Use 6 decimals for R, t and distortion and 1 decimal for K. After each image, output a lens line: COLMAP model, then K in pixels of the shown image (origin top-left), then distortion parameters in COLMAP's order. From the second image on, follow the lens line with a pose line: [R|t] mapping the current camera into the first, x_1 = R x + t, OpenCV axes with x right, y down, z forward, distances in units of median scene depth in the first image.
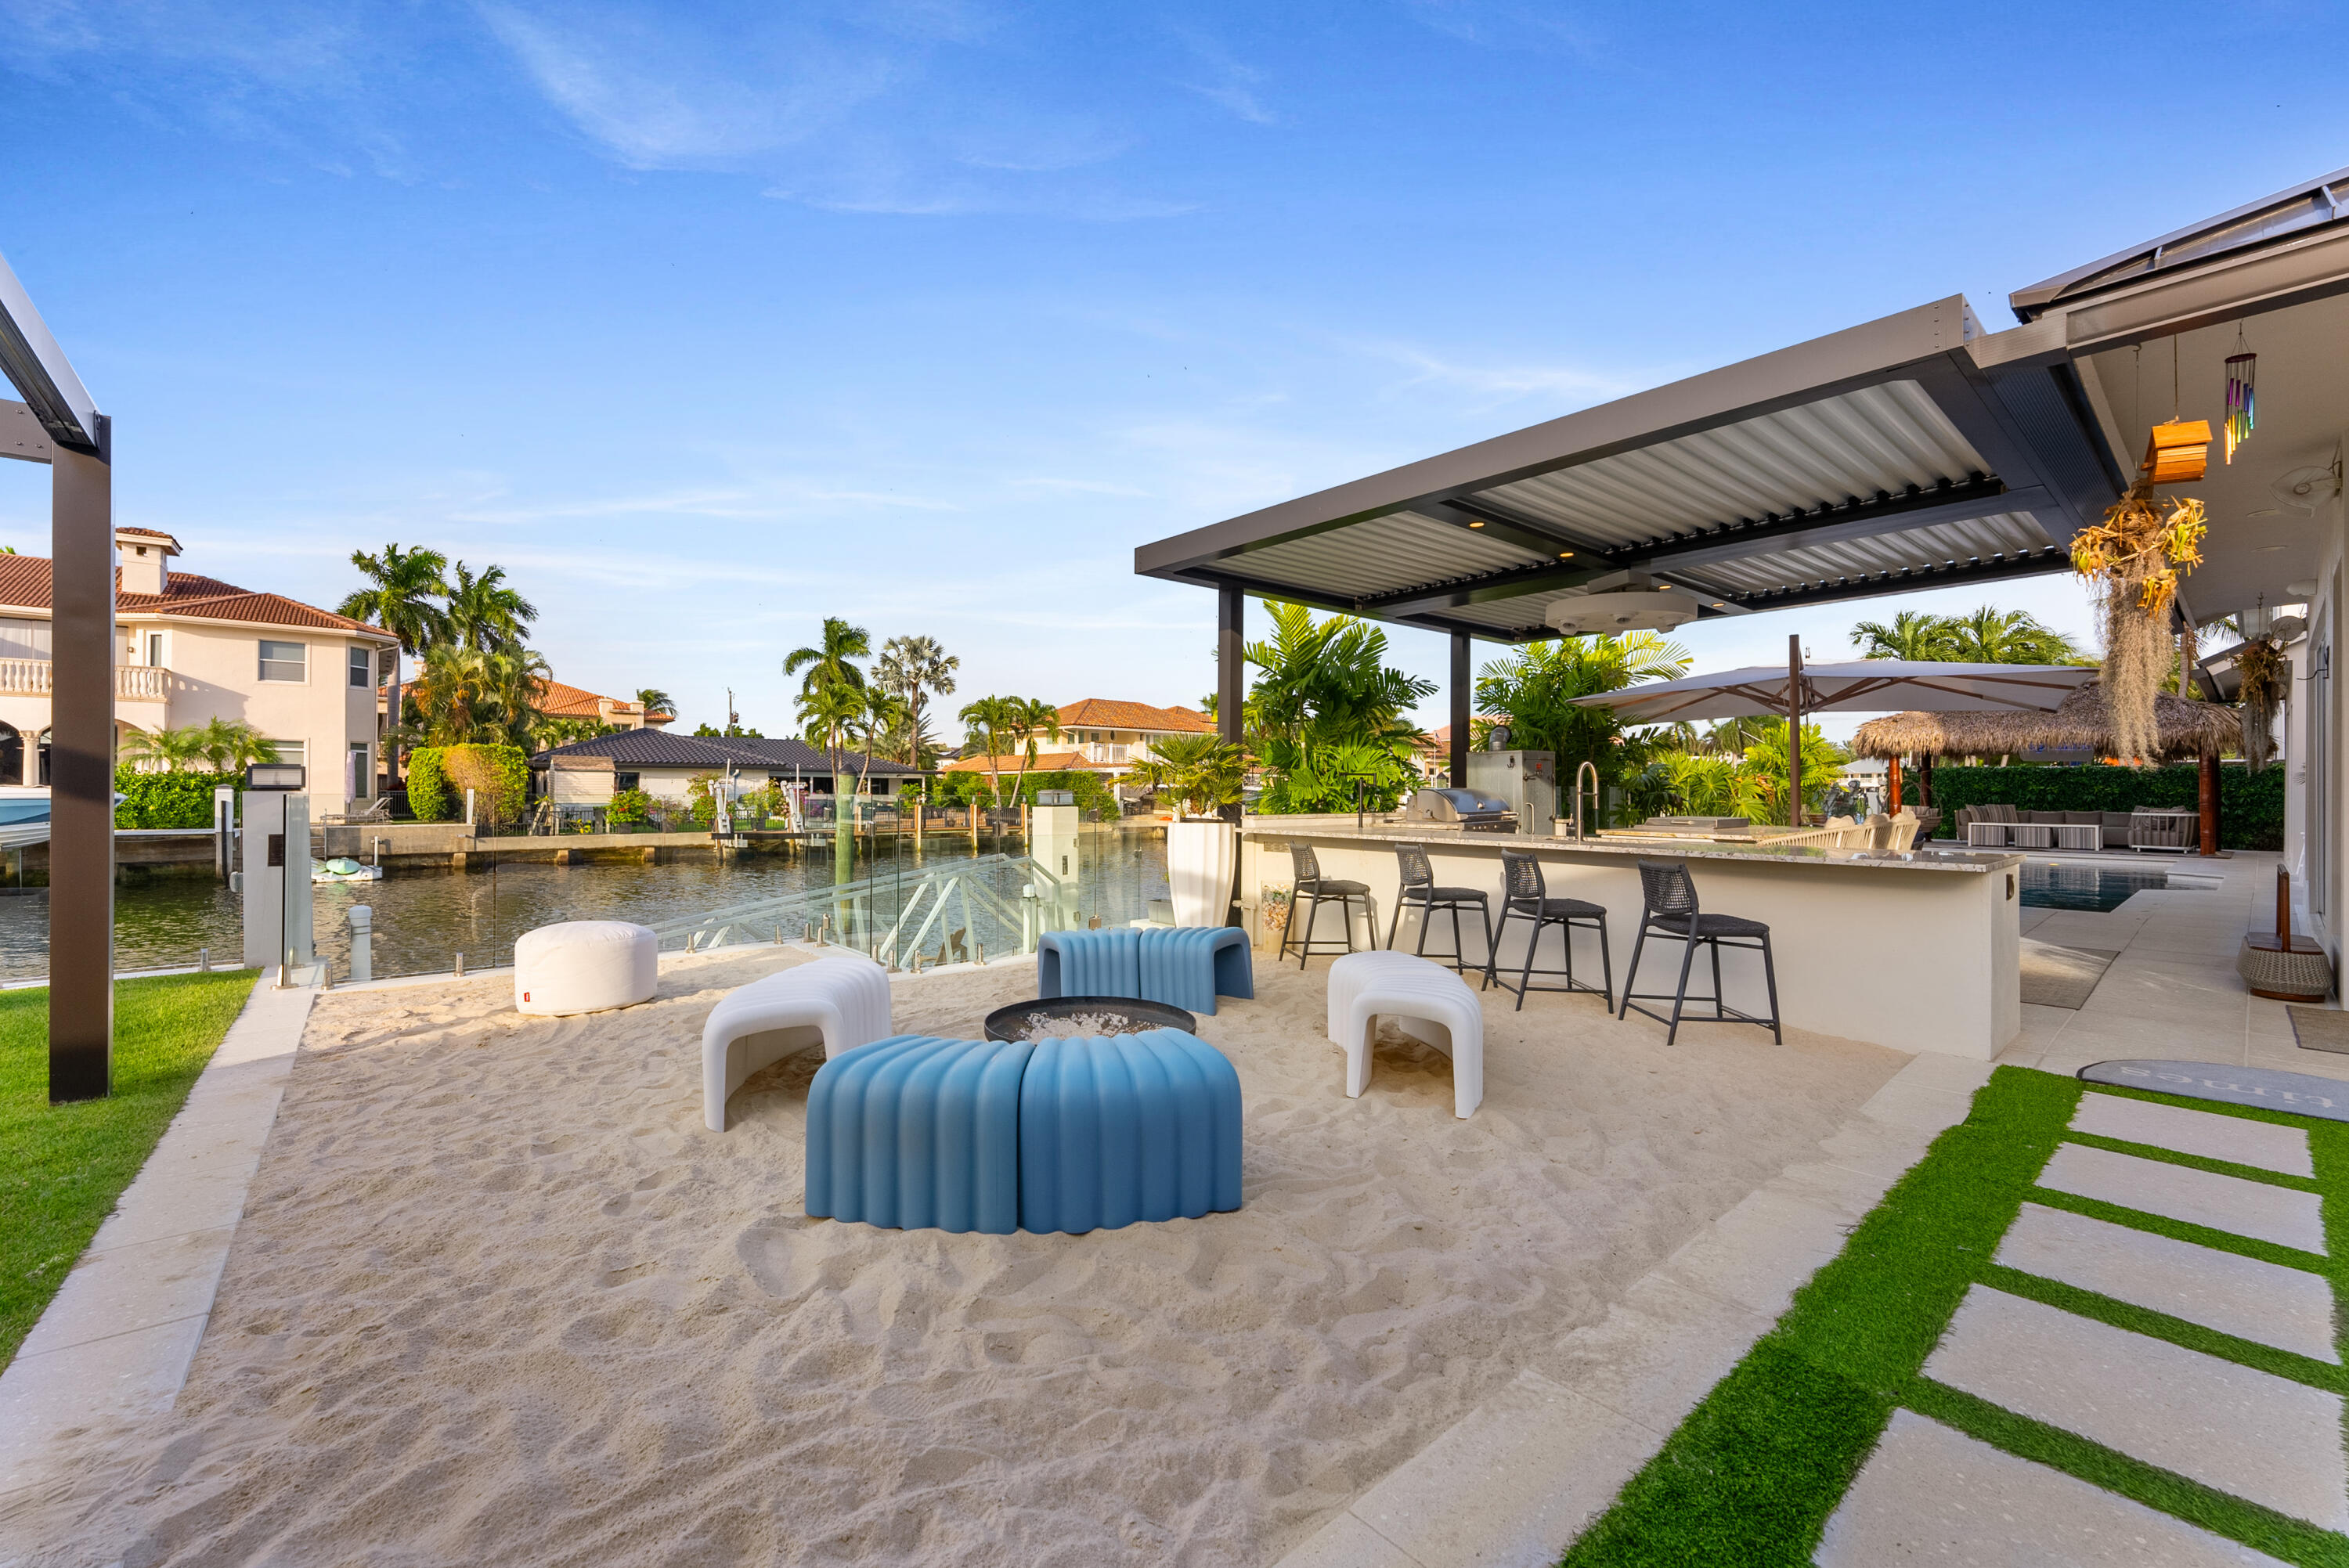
lens RADIAL K [[949.2, 0, 1176.9], [0, 949.2, 774.8], [0, 0, 1]] dist [-0.007275, 0.002149]
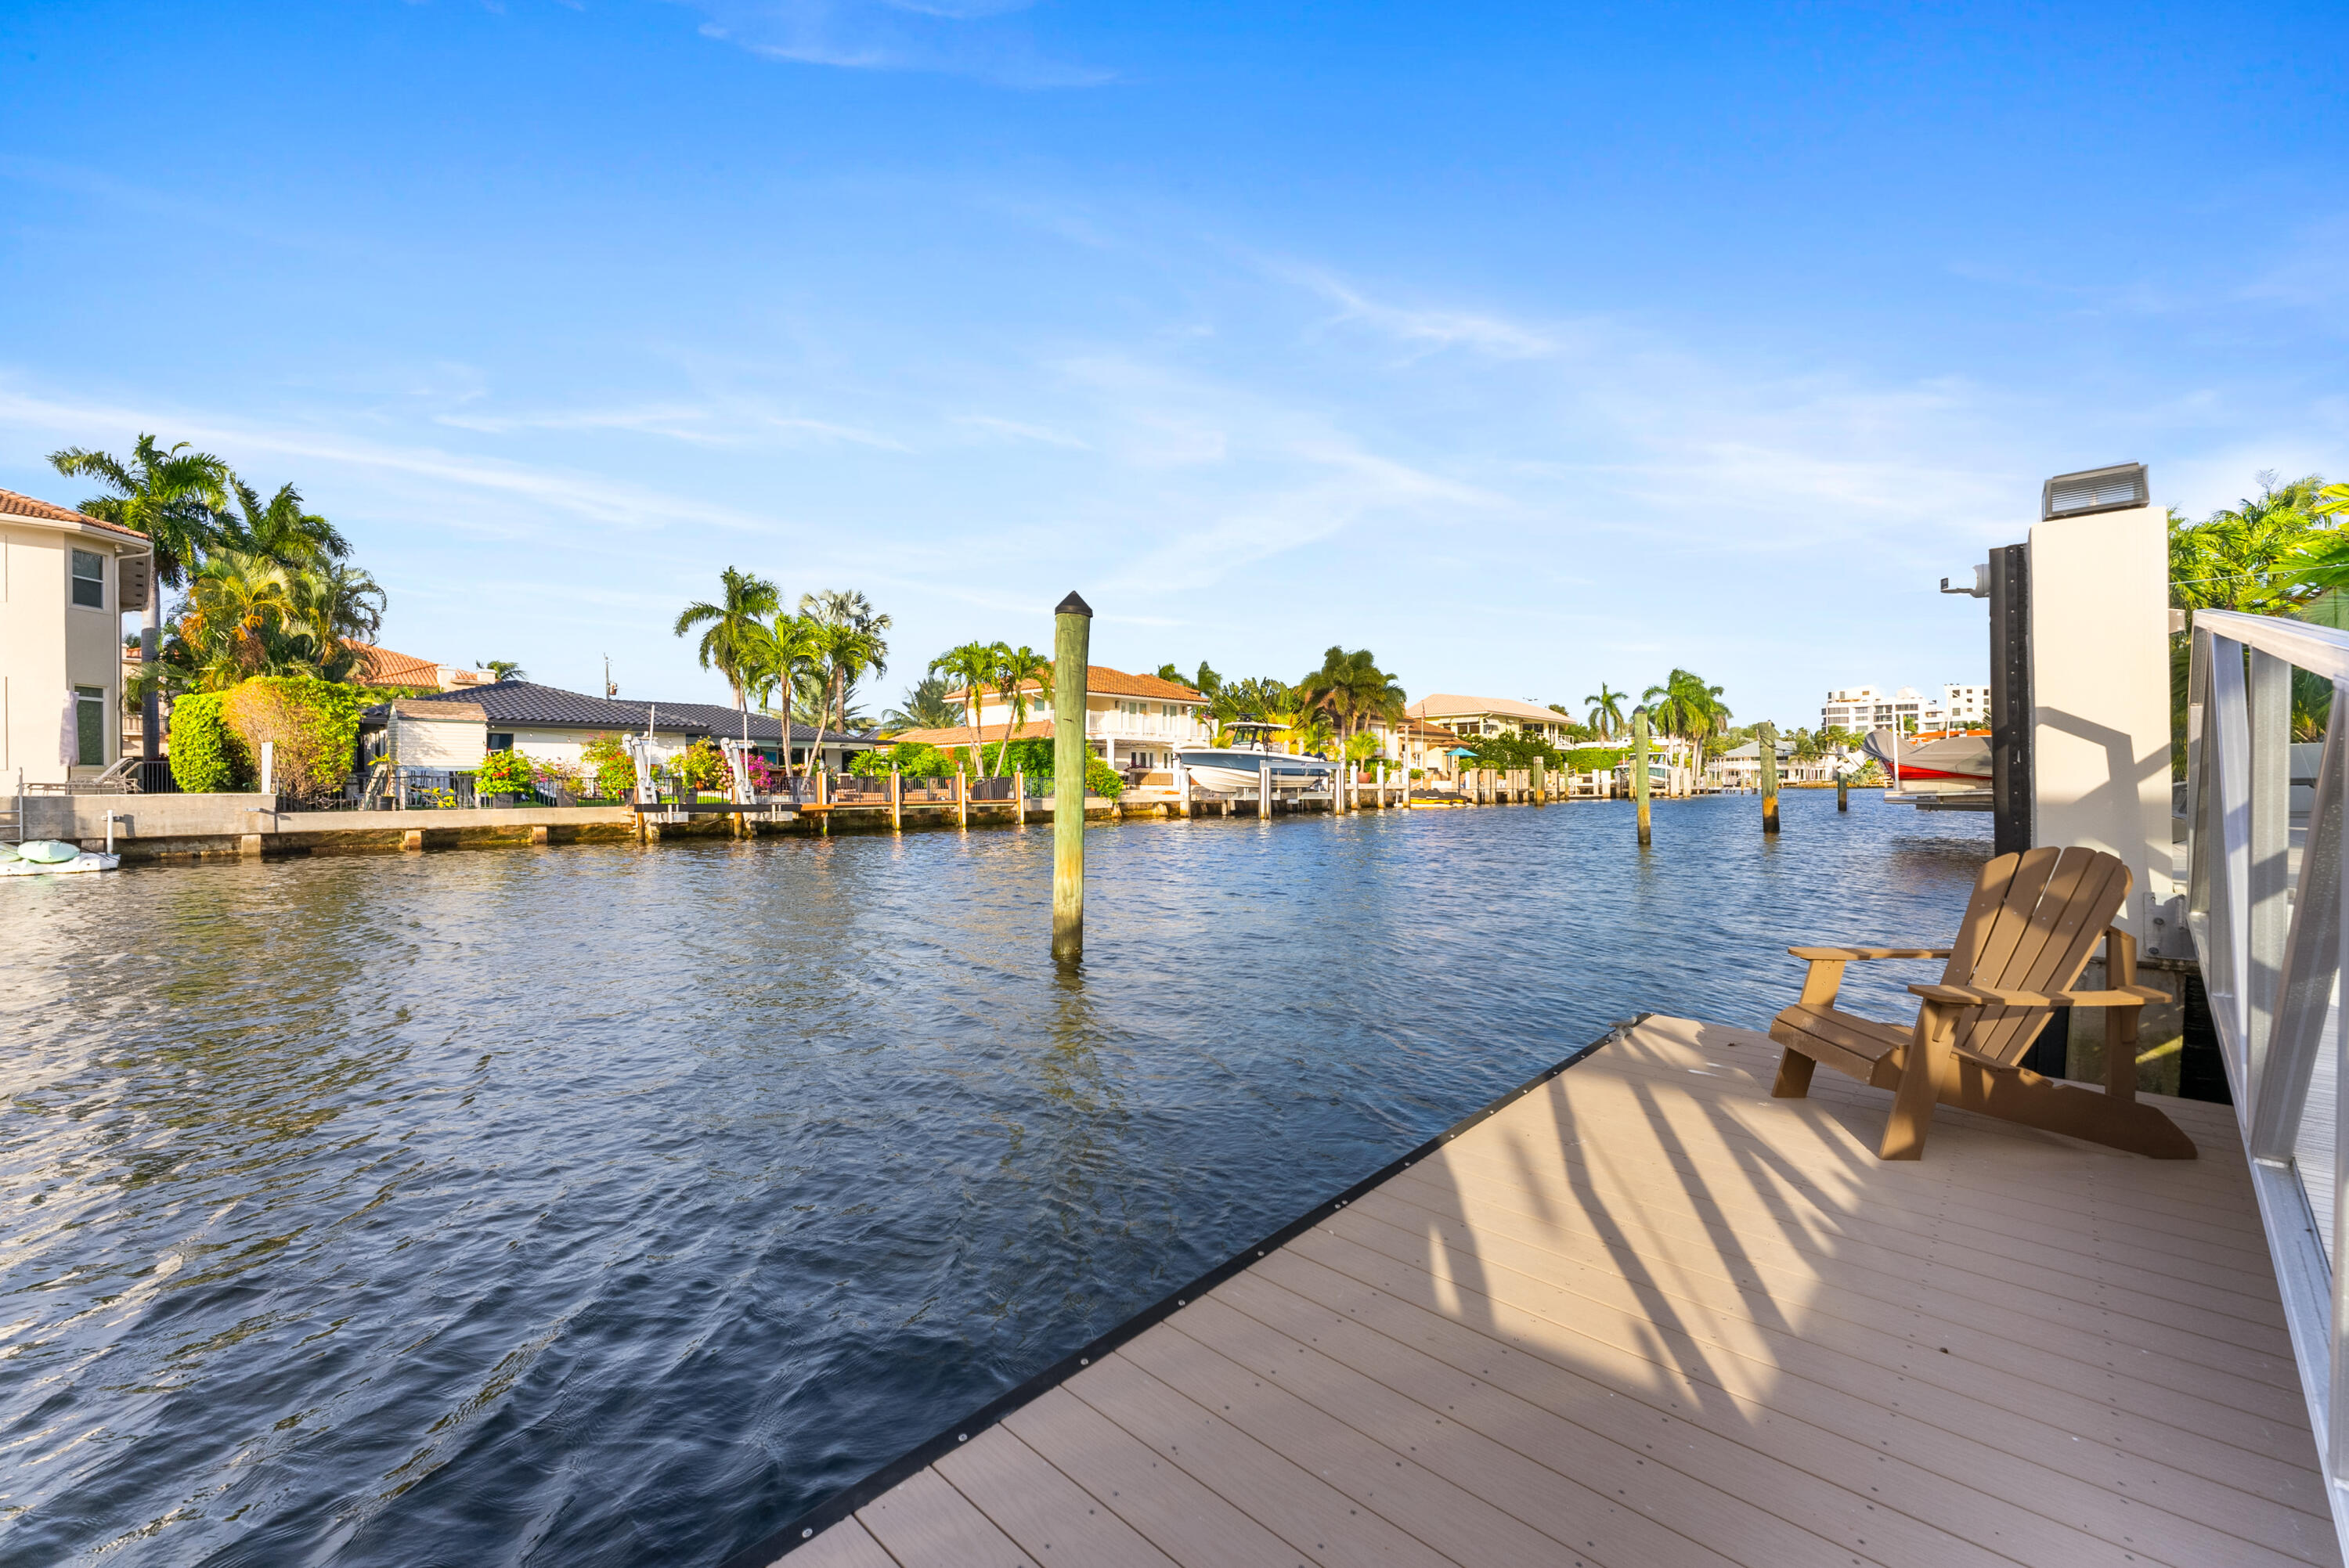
lens RADIAL K [[949.2, 0, 1174.9], [0, 949.2, 779.2], [0, 0, 1]] dist [-0.007275, 0.002149]
pose [[0.992244, -0.009980, 0.123902, -0.152726], [0.008891, 0.999917, 0.009338, 0.035631], [-0.123985, -0.008164, 0.992251, 0.203971]]
